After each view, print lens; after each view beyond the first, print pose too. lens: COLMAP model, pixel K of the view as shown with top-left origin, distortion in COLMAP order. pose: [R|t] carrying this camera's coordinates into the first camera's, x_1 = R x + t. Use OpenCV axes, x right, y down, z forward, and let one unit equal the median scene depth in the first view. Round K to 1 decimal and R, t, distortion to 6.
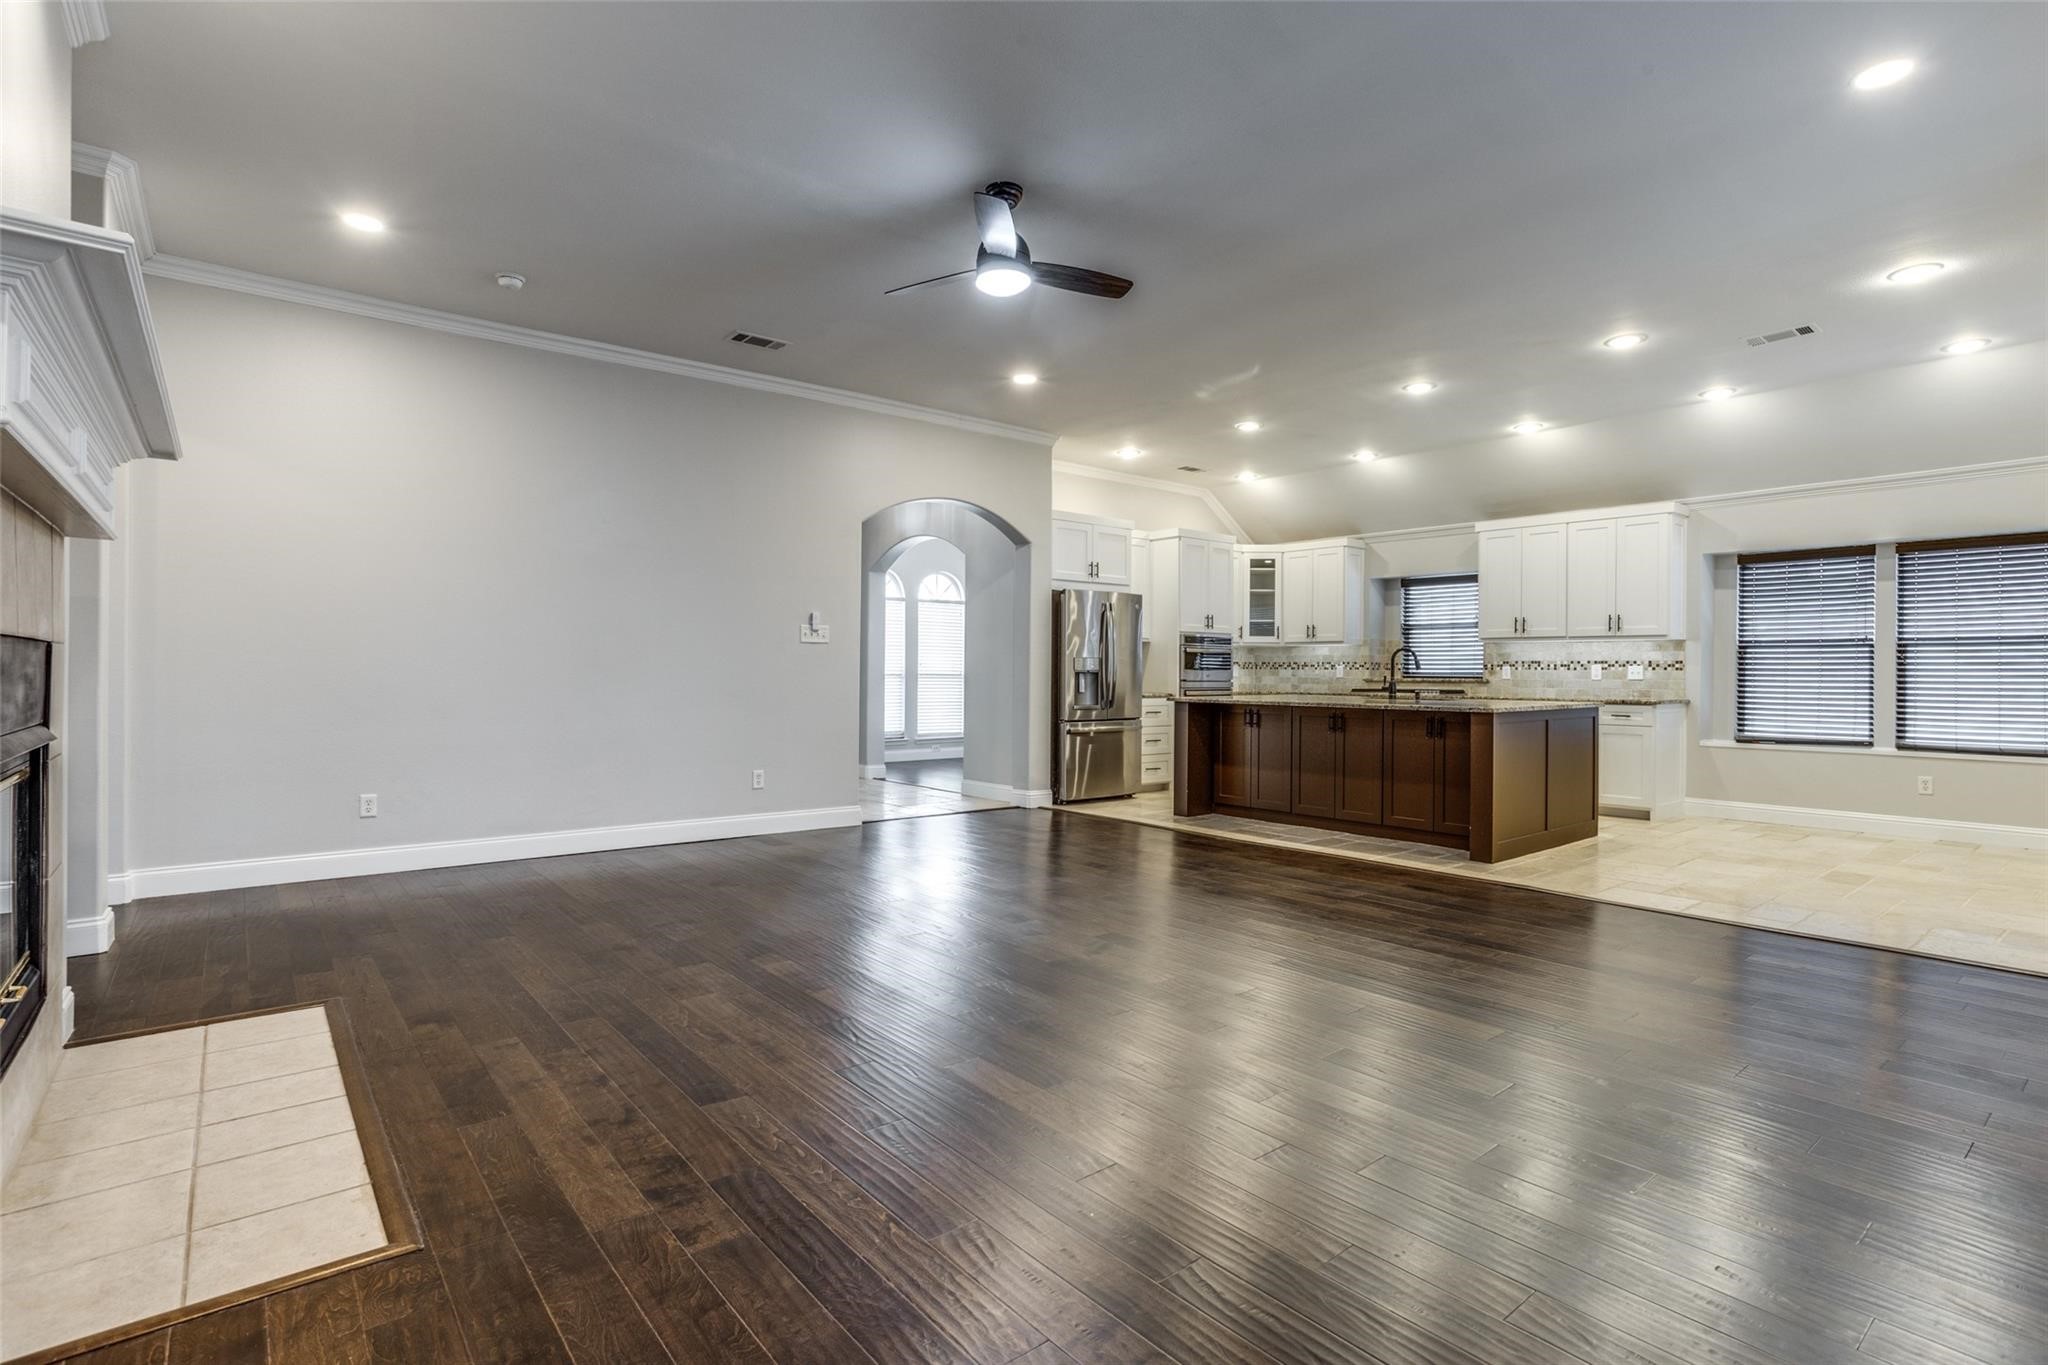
lens RADIAL K [[1002.9, 0, 1026.8], [0, 1002.9, 673.9], [0, 0, 1]] dist [-0.042619, 0.023998]
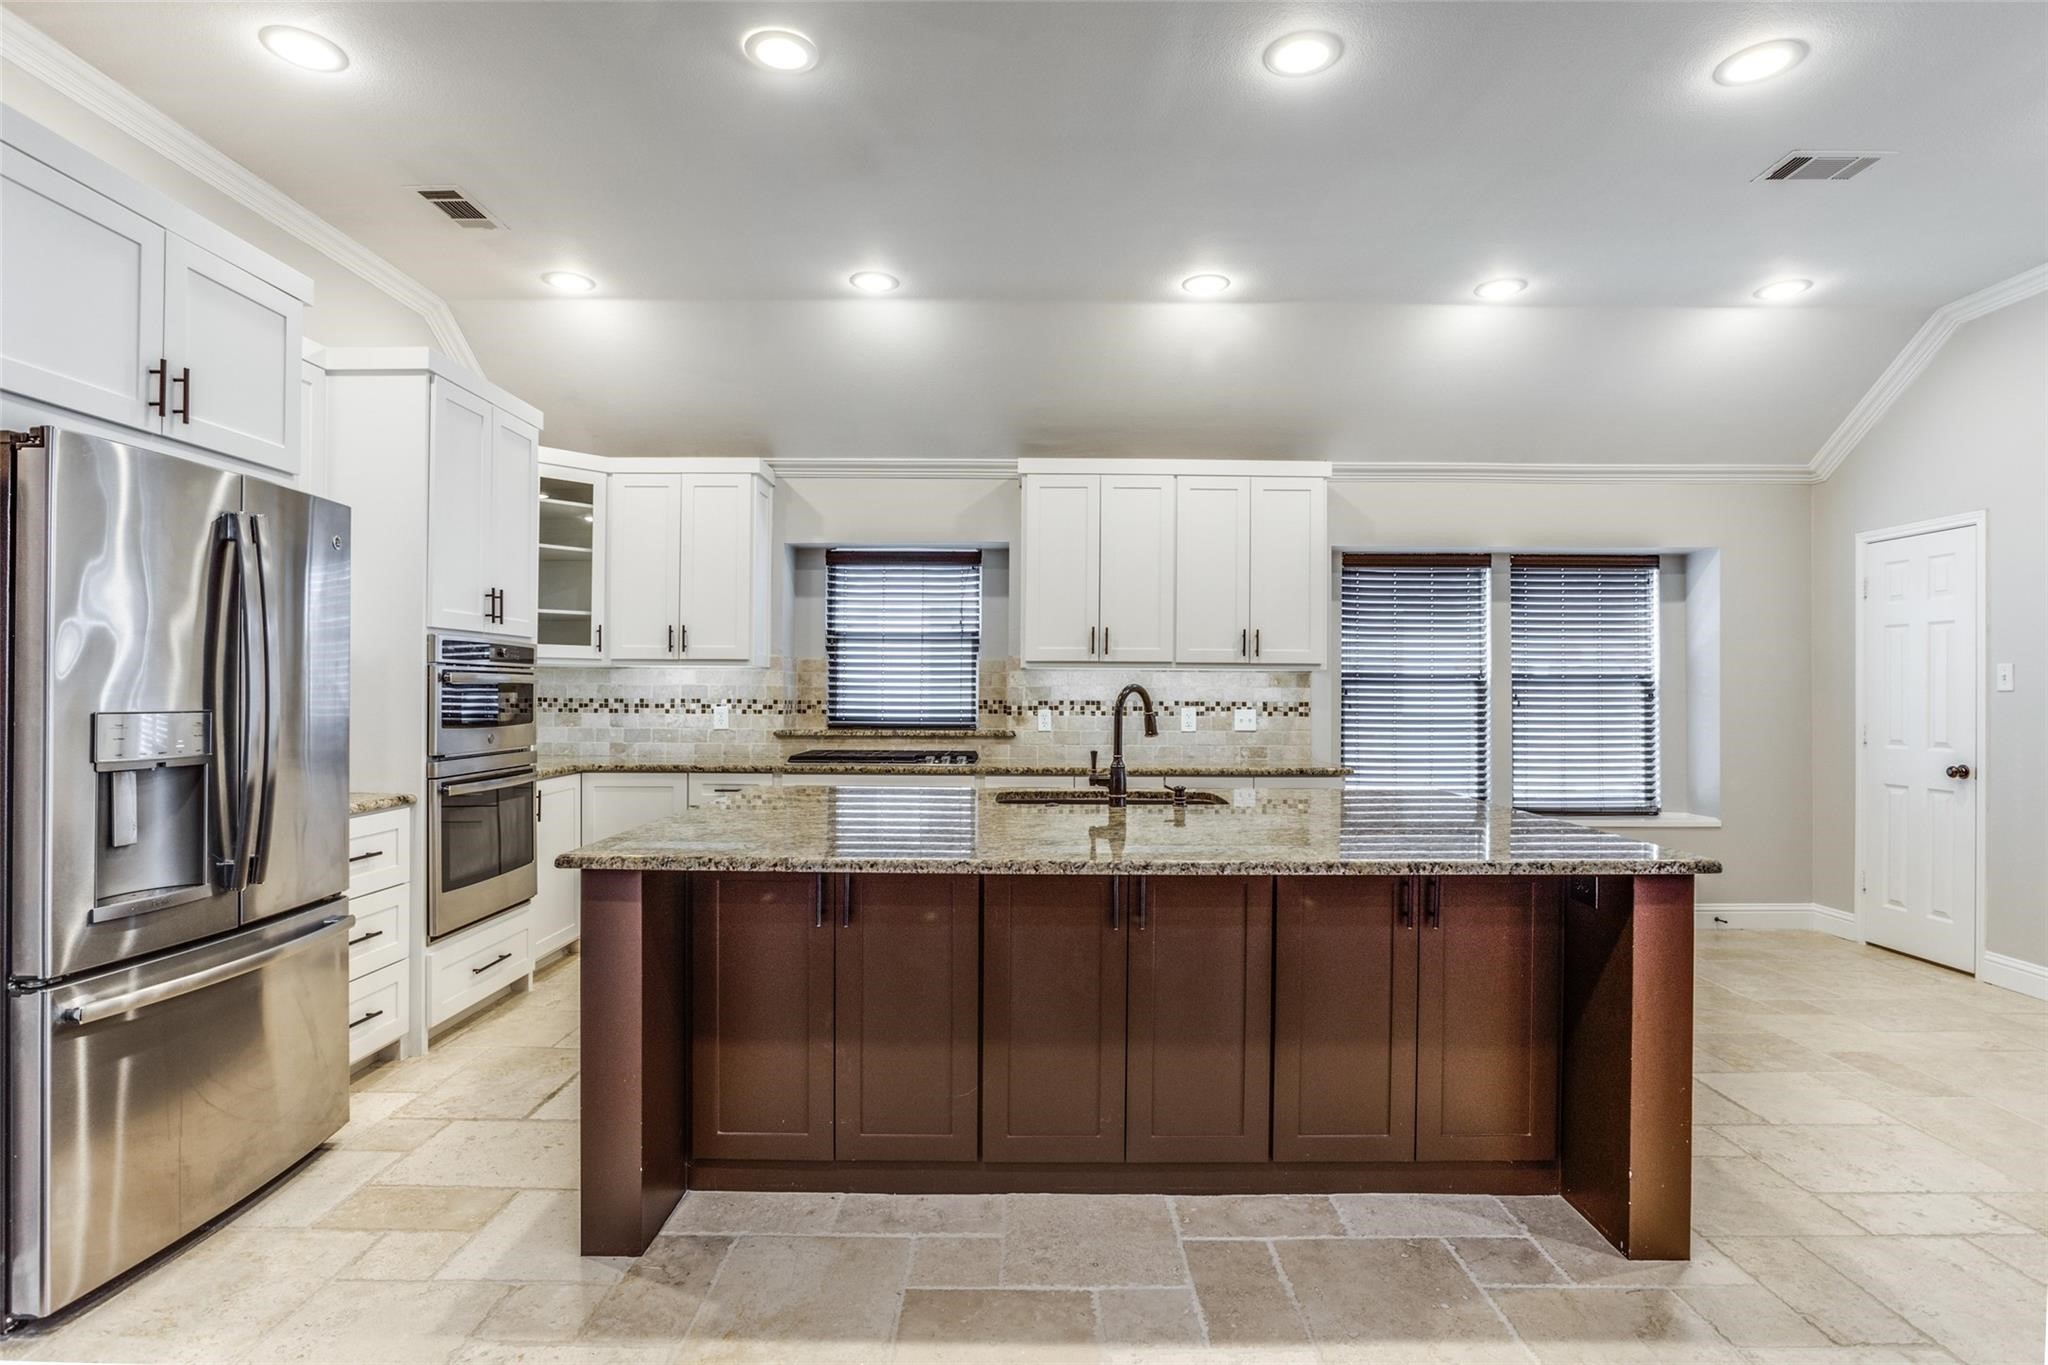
lens RADIAL K [[1031.5, 0, 1029.8], [0, 1031.5, 685.6], [0, 0, 1]] dist [-0.040583, 0.015643]
pose [[0.635611, 0.000698, 0.772009, 0.002803], [0.000616, 0.999999, -0.001411, -0.023445], [-0.772009, 0.001372, 0.635610, 0.691356]]
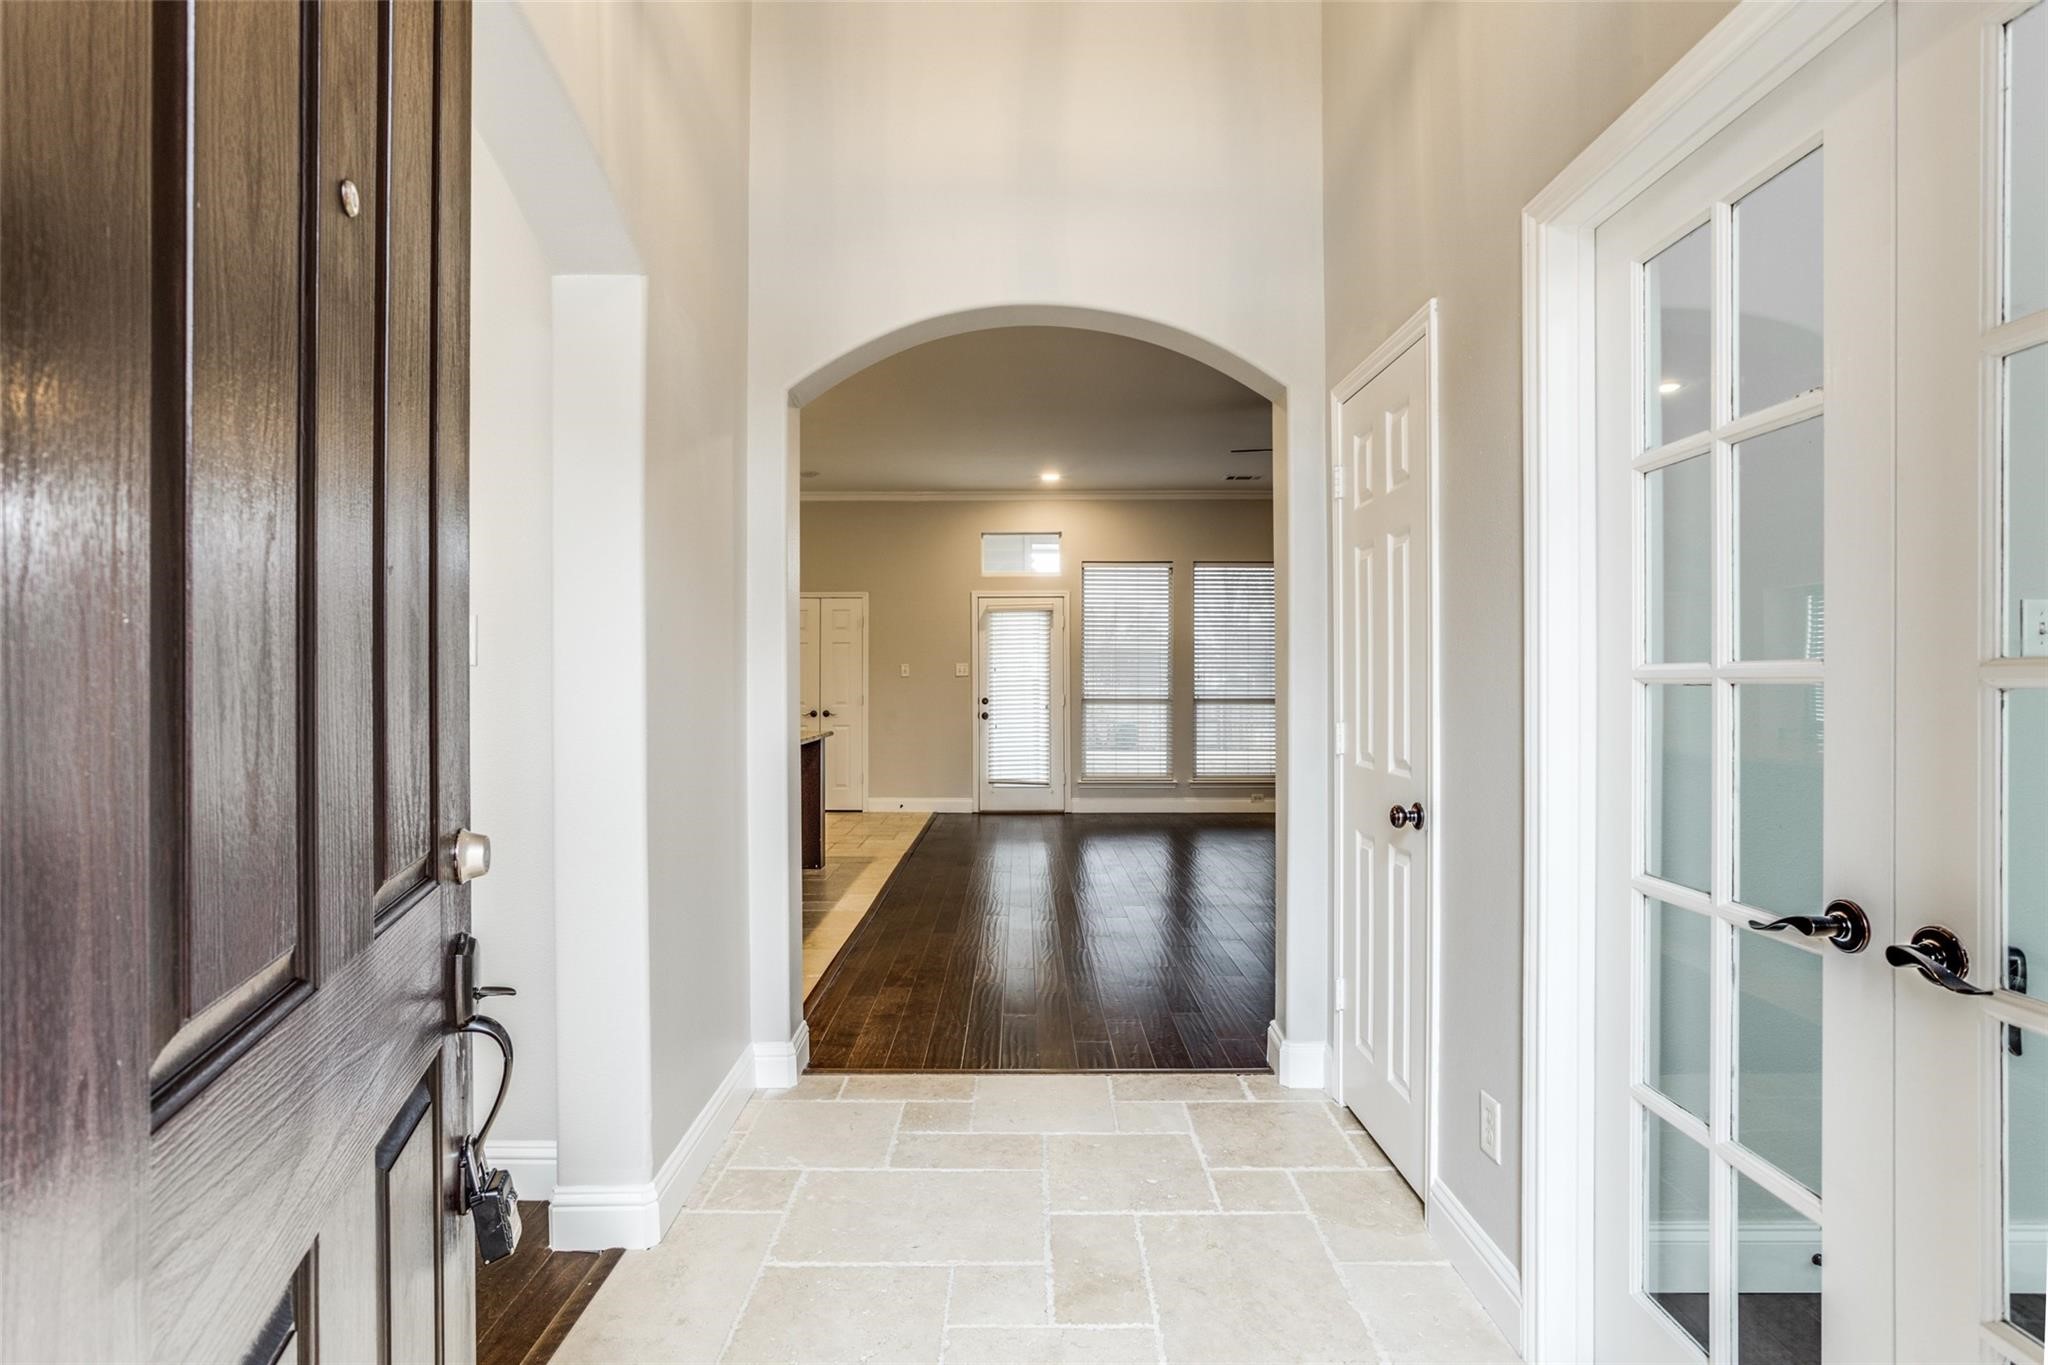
lens RADIAL K [[1002.9, 0, 1017.5], [0, 1002.9, 680.1], [0, 0, 1]] dist [-0.042619, 0.023998]
pose [[-0.770158, -0.003883, 0.637842, -0.322635], [-0.002393, 0.999992, 0.003198, -0.021247], [-0.637849, 0.000937, -0.770161, 1.276859]]
